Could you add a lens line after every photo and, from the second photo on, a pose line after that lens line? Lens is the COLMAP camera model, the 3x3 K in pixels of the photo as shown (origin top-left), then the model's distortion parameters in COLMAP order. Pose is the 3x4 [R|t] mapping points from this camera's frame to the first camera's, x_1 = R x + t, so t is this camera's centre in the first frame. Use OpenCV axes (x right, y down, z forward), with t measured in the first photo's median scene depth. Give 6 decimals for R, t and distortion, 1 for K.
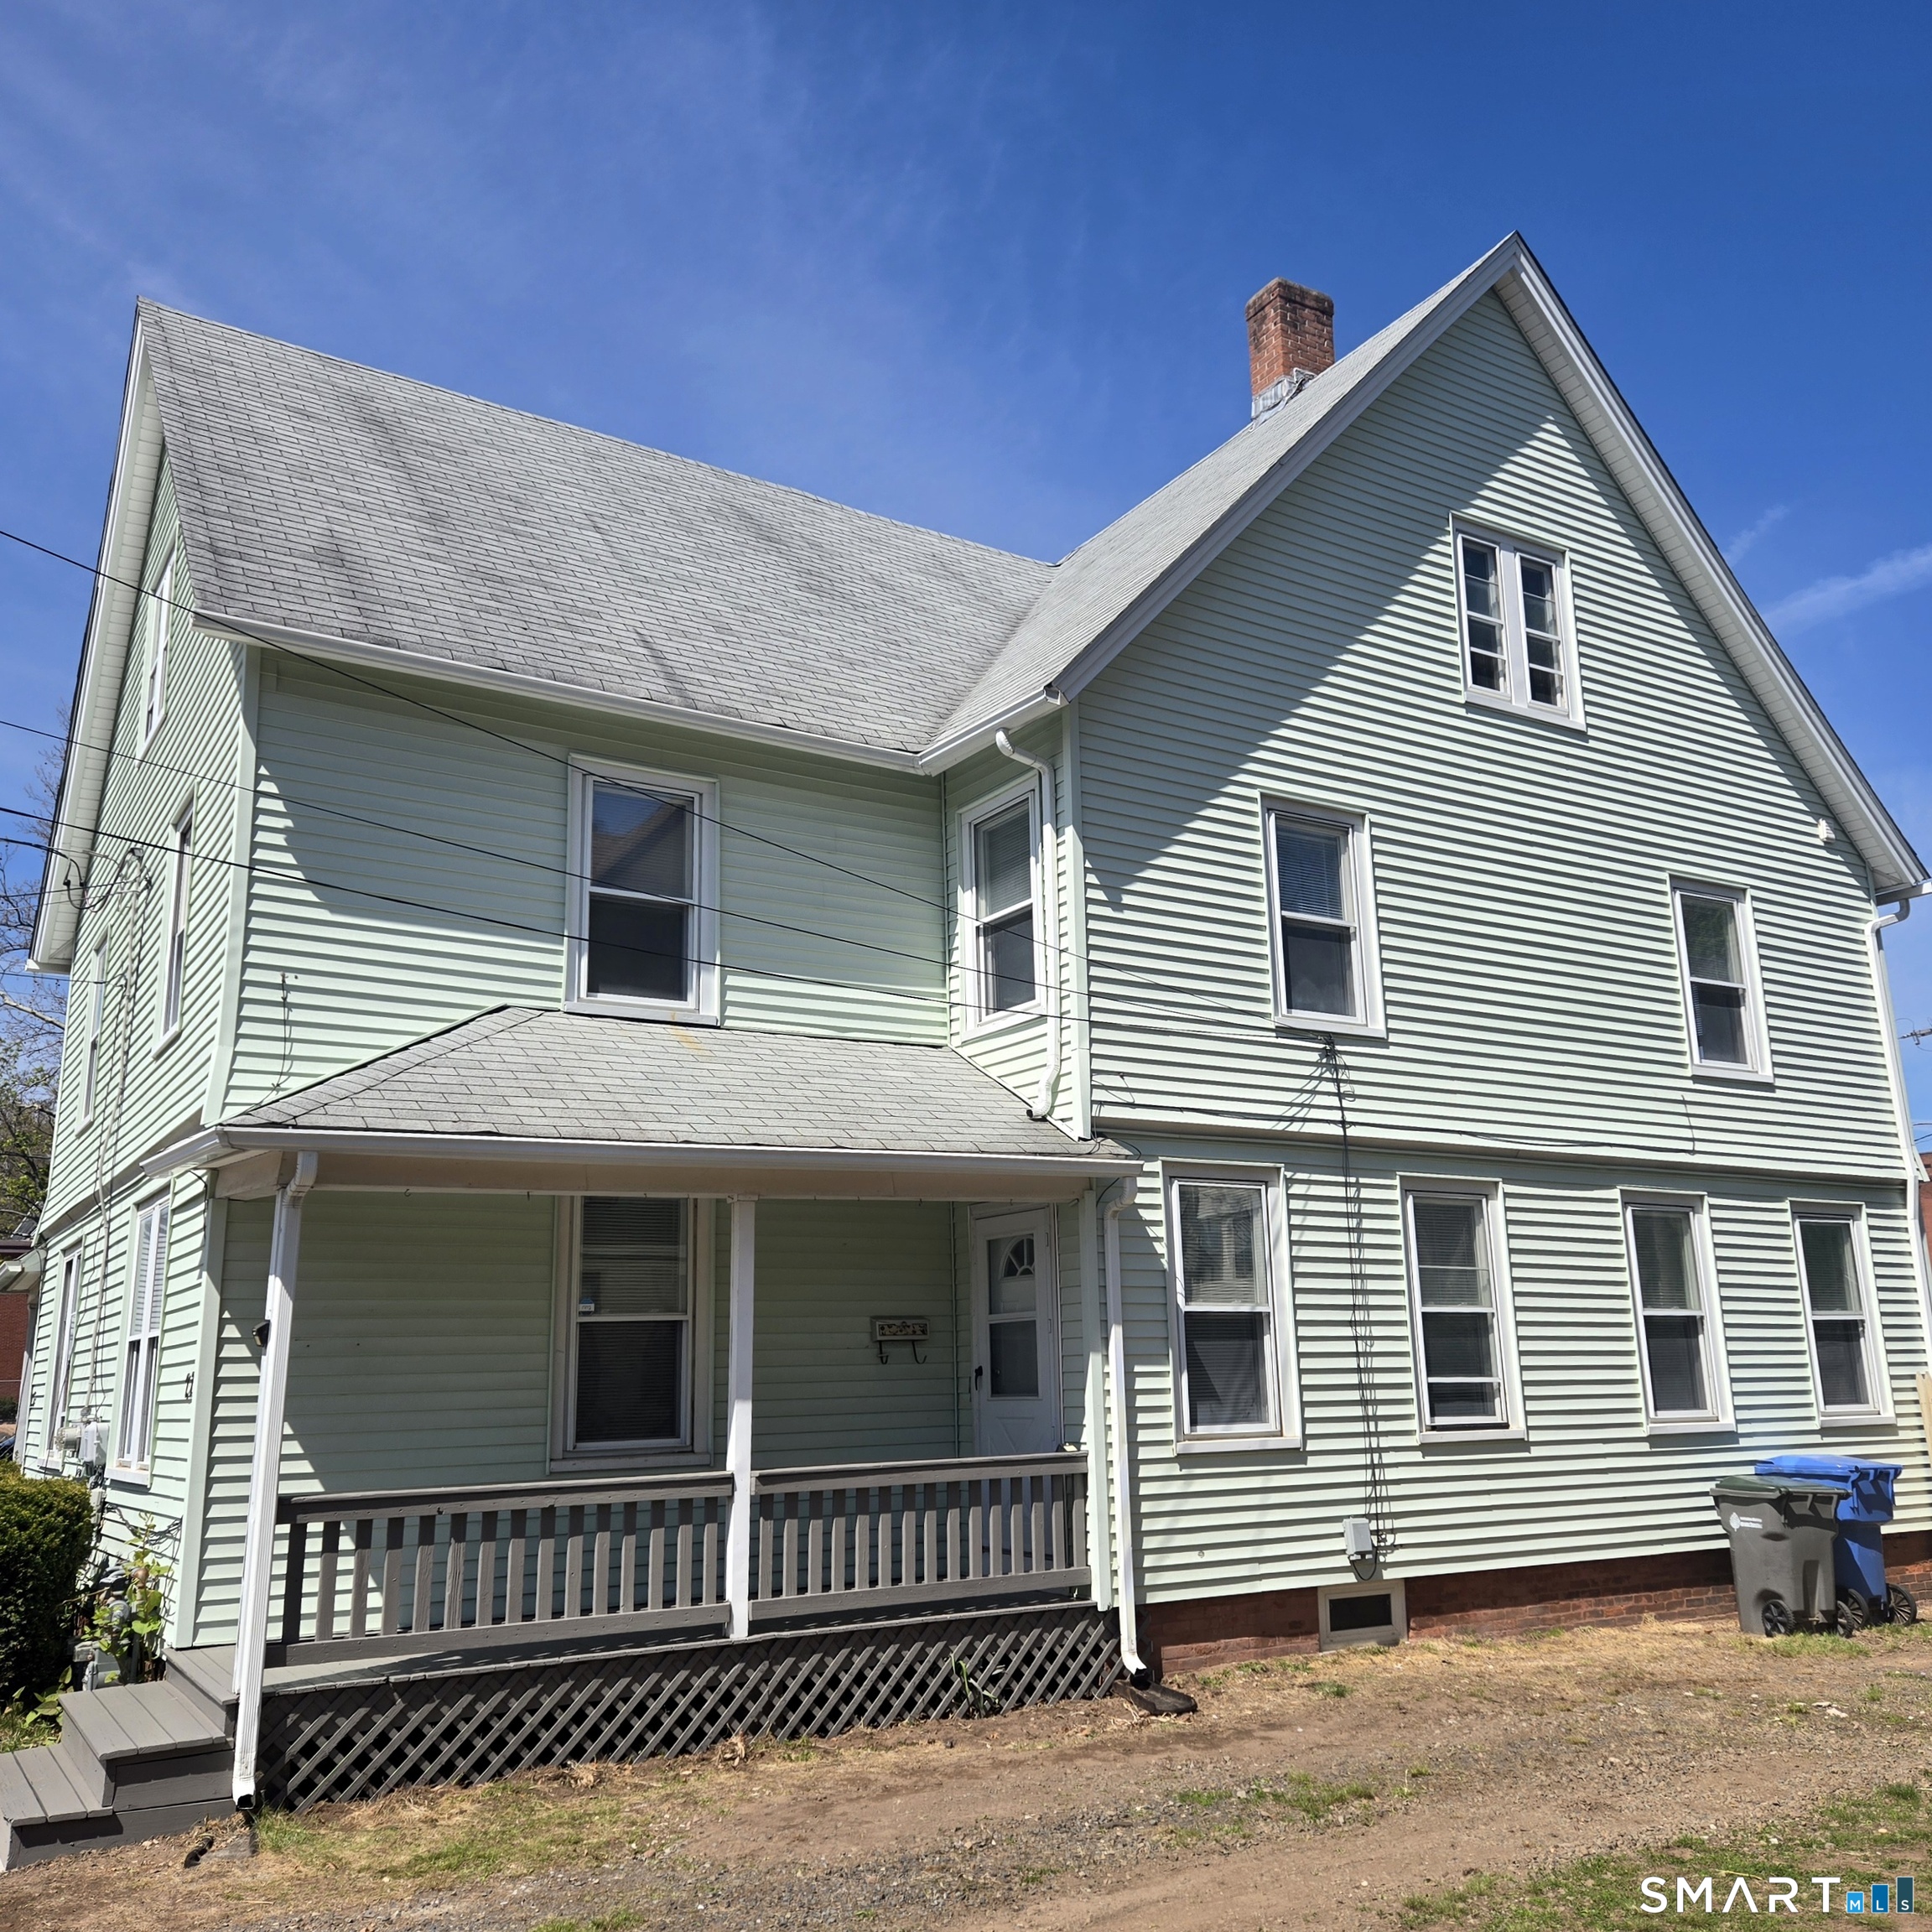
lens RADIAL K [[1728.7, 0, 966.0], [0, 1728.7, 966.0], [0, 0, 1]] dist [0.090111, -0.081016]
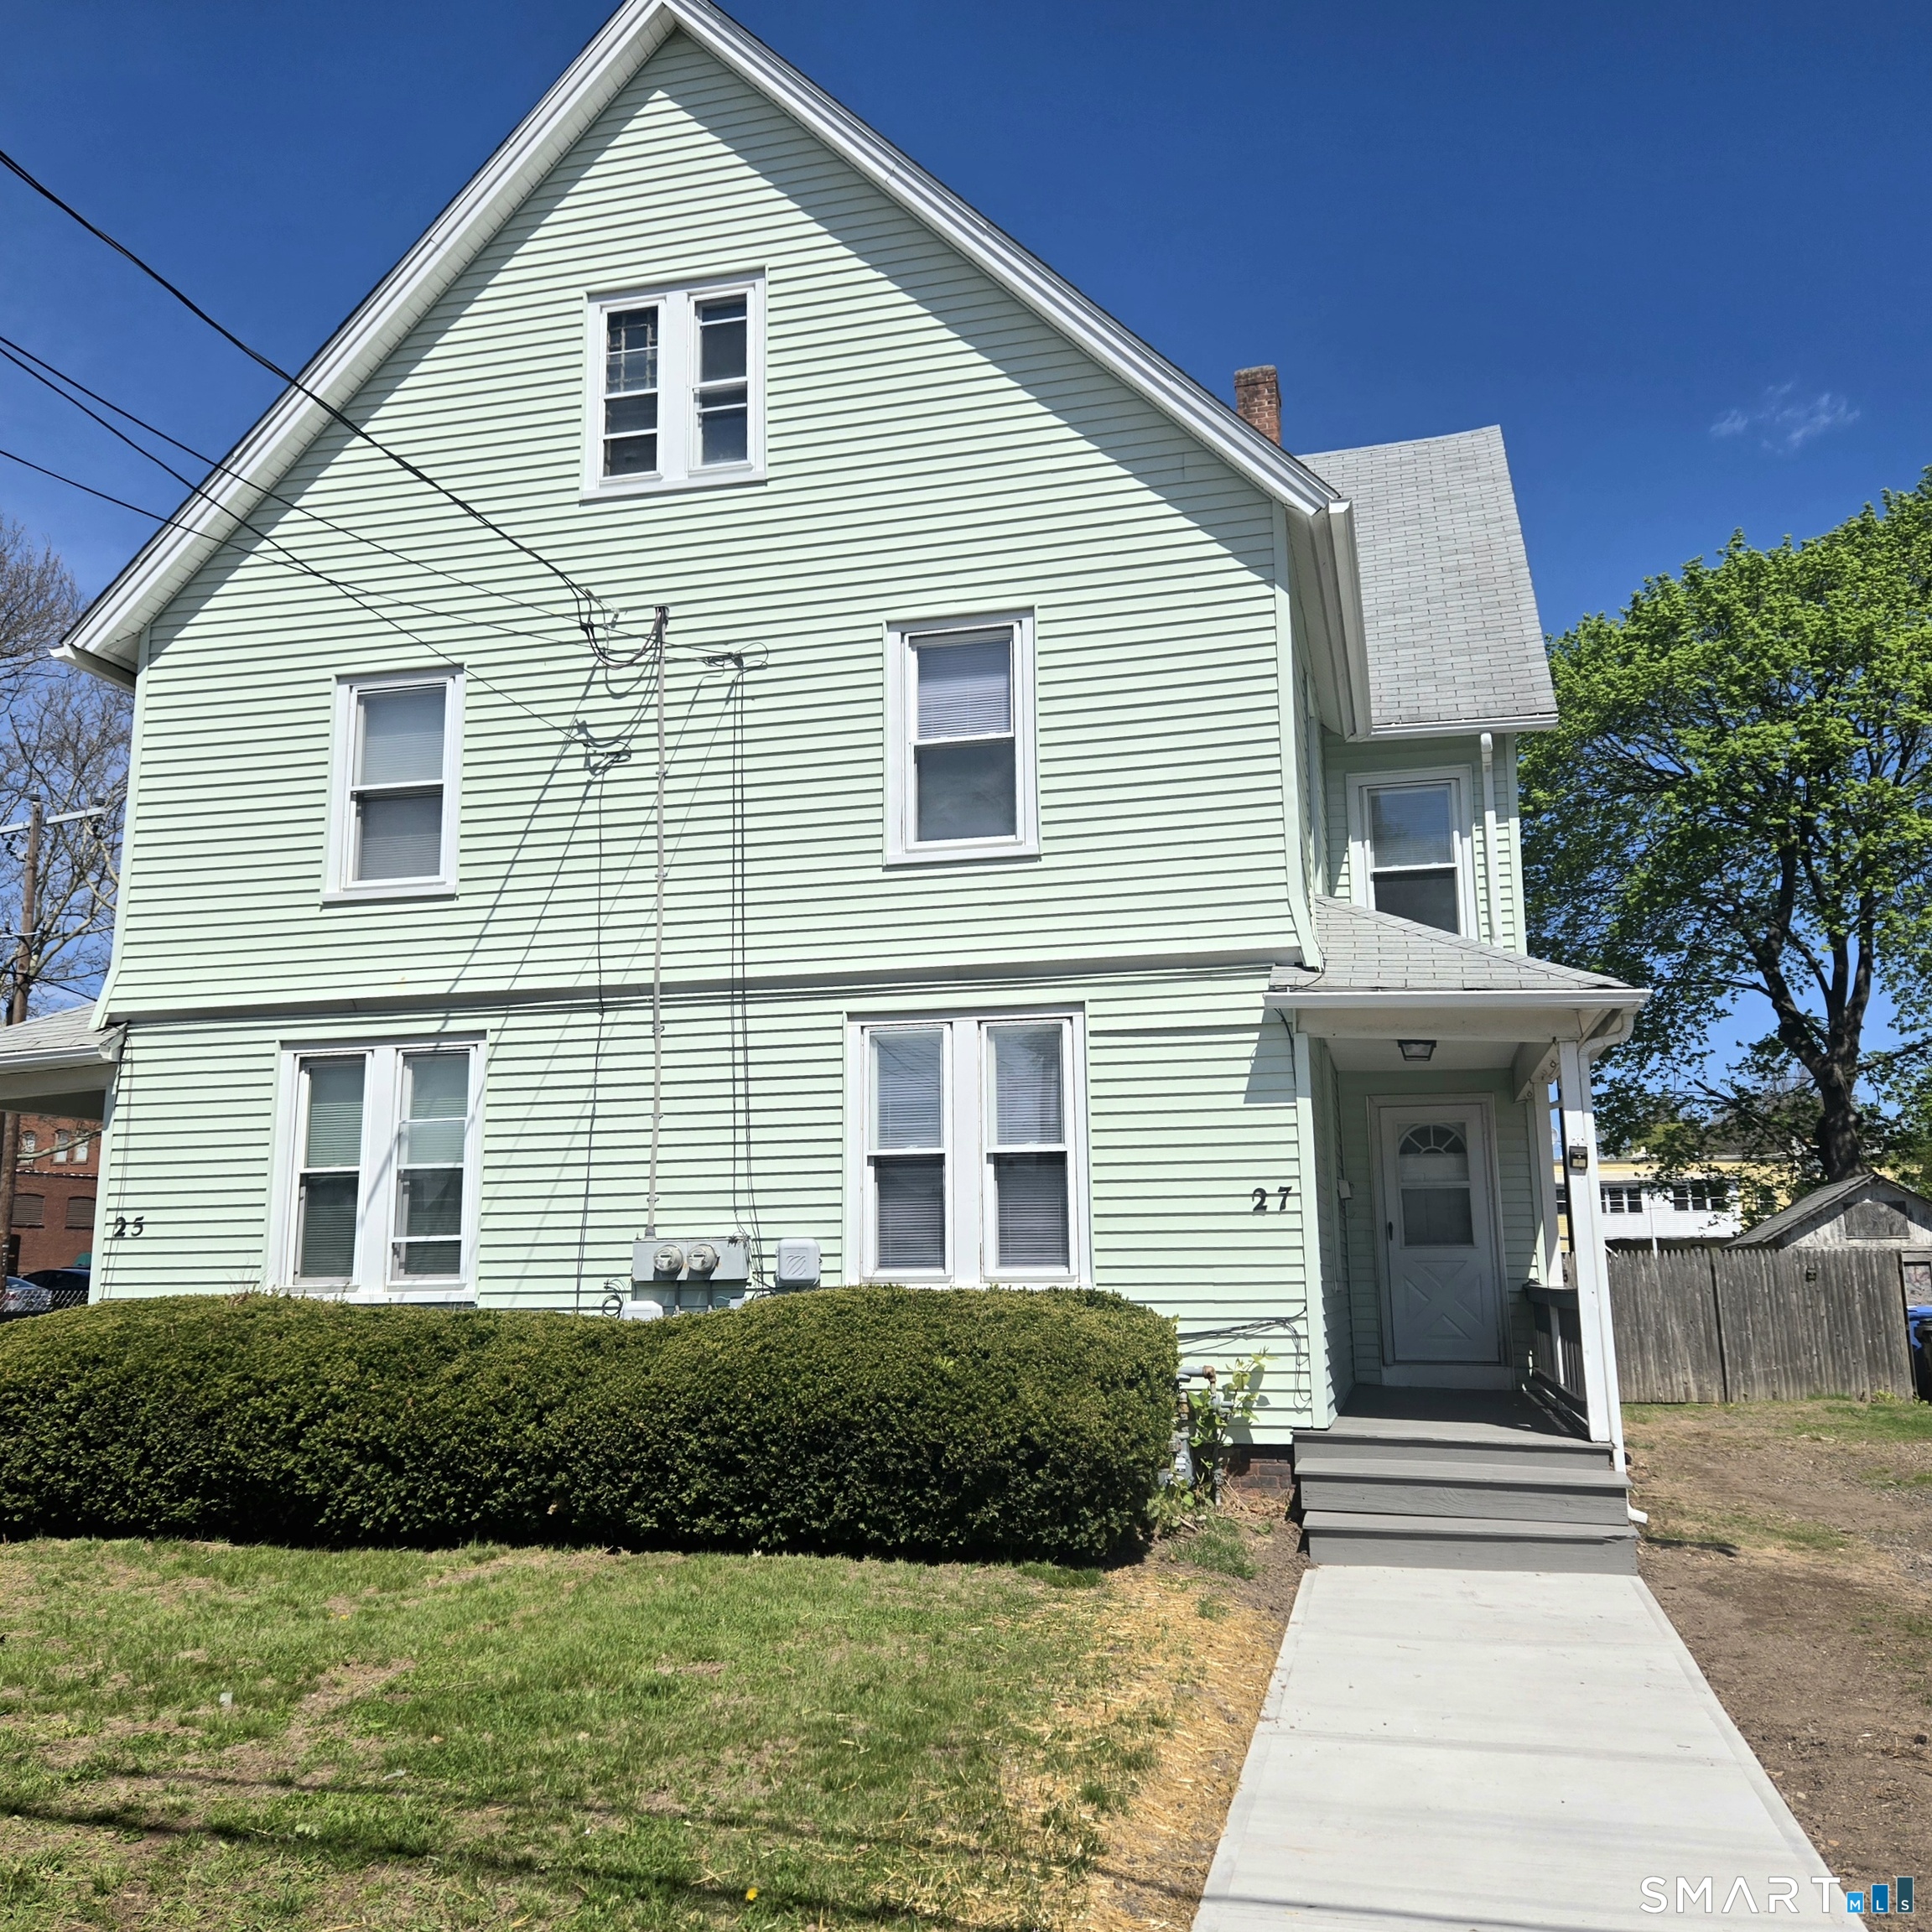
lens RADIAL K [[1744.5, 0, 929.7], [0, 1744.5, 932.7], [0, 0, 1]] dist [0.096241, -0.095607]
pose [[0.736404, 0.147321, 0.660307, -1.033053], [-0.167232, 0.985354, -0.033338, 0.112896], [-0.655548, -0.085874, 0.750255, 0.257306]]
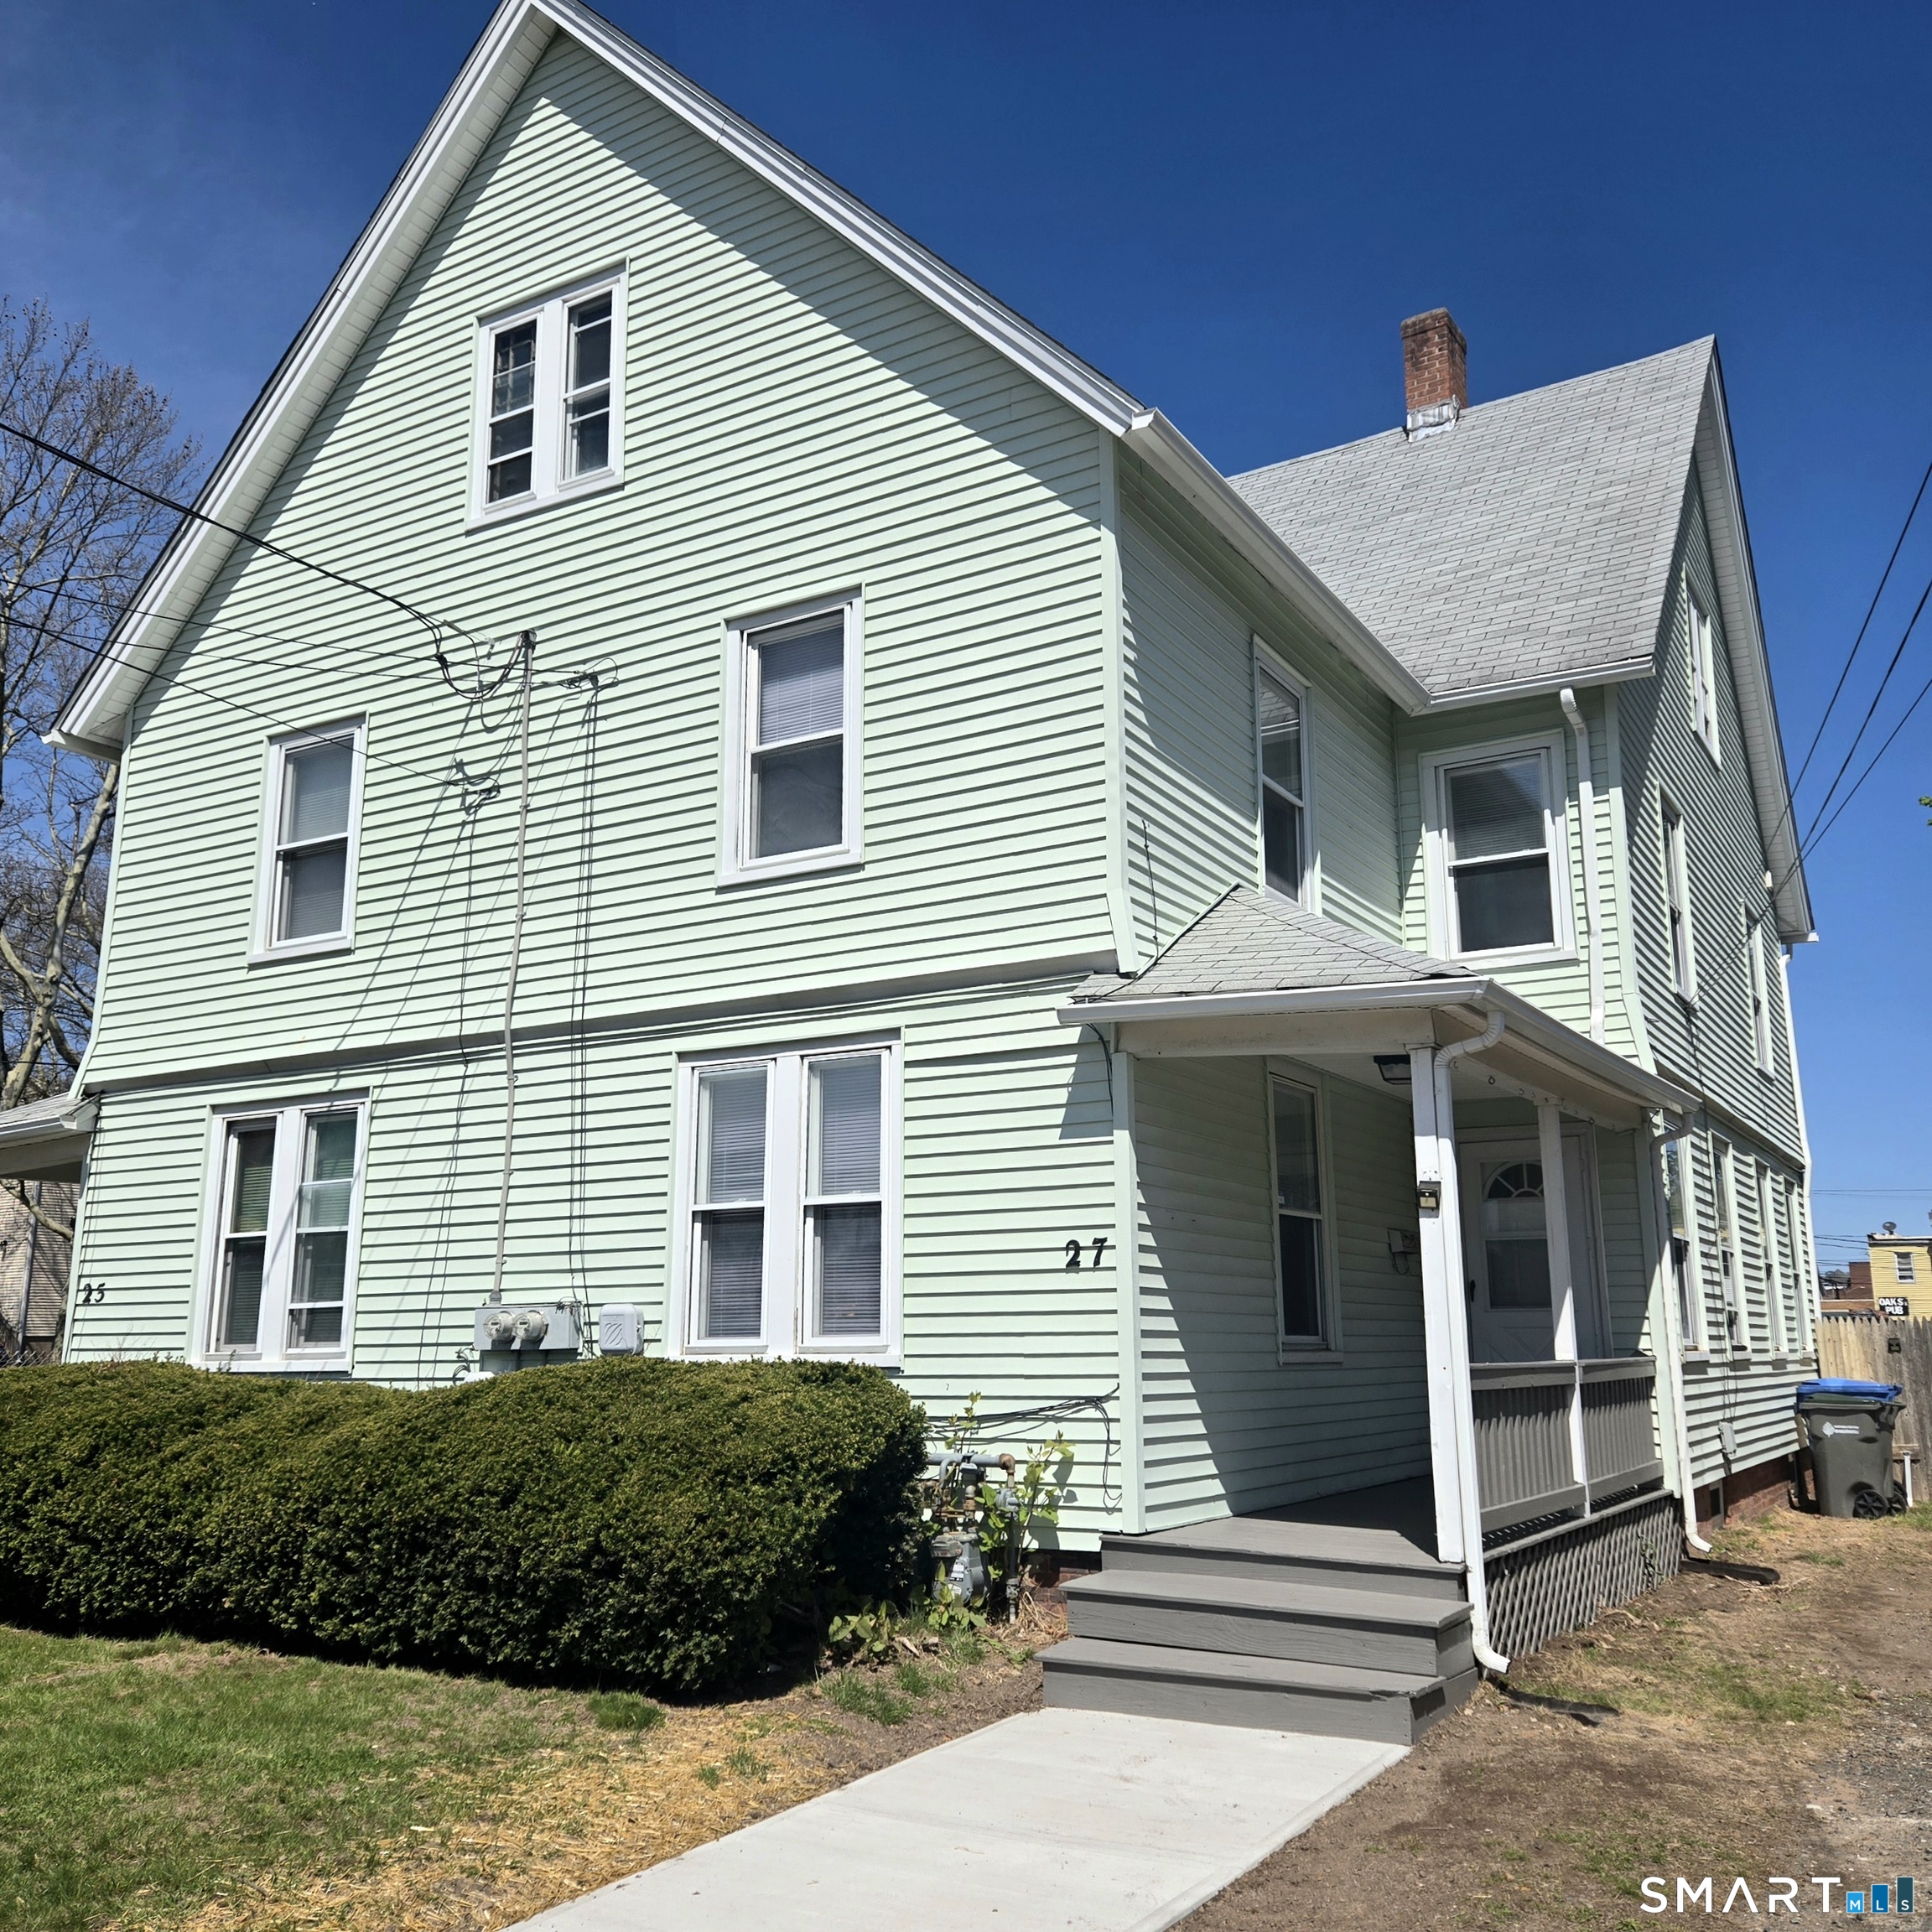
lens RADIAL K [[1728.7, 0, 966.0], [0, 1728.7, 966.0], [0, 0, 1]] dist [0.090111, -0.081016]
pose [[0.892707, 0.113174, 0.436194, -0.697844], [-0.120790, 0.992624, -0.010338, 0.082322], [-0.434147, -0.043459, 0.899793, 0.172370]]
